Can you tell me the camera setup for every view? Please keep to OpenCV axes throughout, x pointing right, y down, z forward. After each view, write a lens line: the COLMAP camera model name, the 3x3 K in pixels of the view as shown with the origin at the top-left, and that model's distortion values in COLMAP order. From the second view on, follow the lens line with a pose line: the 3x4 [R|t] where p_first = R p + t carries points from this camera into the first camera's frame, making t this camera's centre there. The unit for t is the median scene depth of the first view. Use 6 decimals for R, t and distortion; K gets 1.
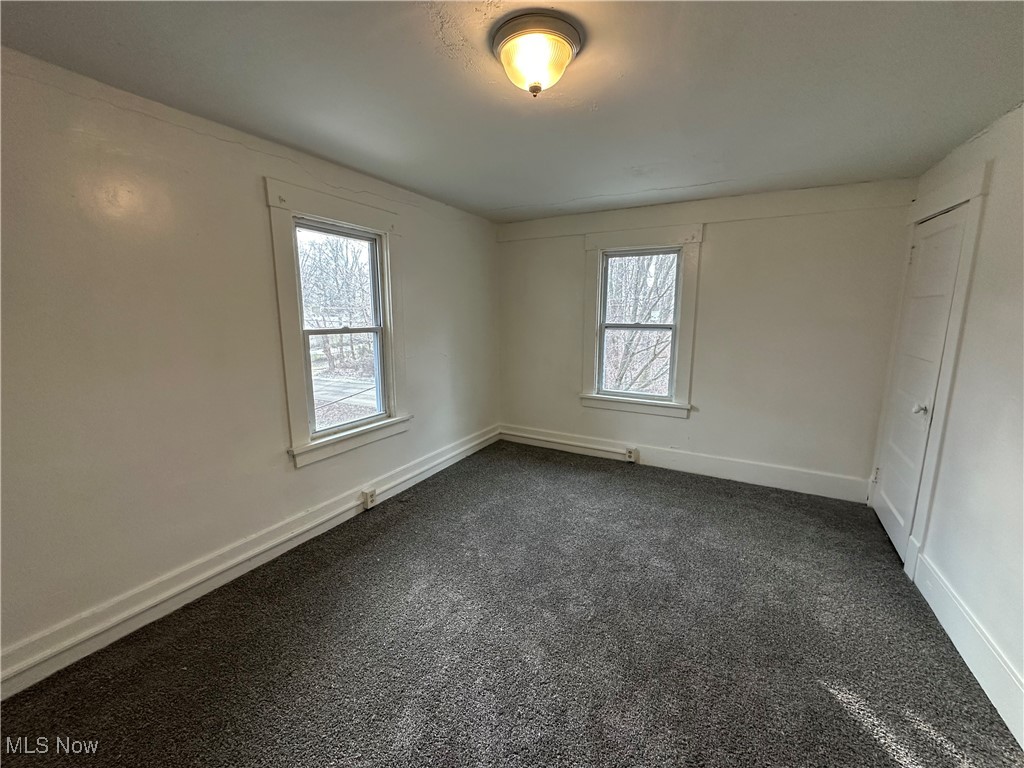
lens RADIAL K [[408.1, 0, 521.0], [0, 408.1, 376.5], [0, 0, 1]] dist [-0.001729, 0.000604]
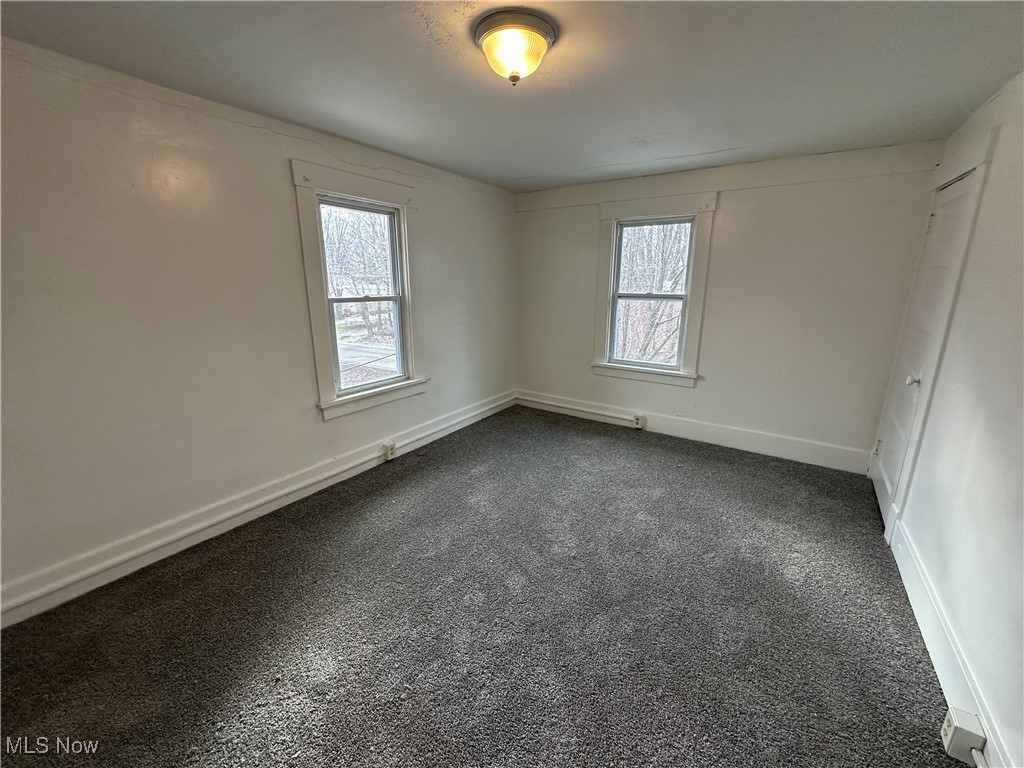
lens RADIAL K [[408.1, 0, 518.1], [0, 408.1, 375.0], [0, 0, 1]] dist [-0.001729, 0.000604]
pose [[0.996005, 0.021926, -0.086559, 0.089691], [-0.015692, 0.997277, 0.072055, 0.006911], [0.087903, -0.070409, 0.993638, -0.082639]]
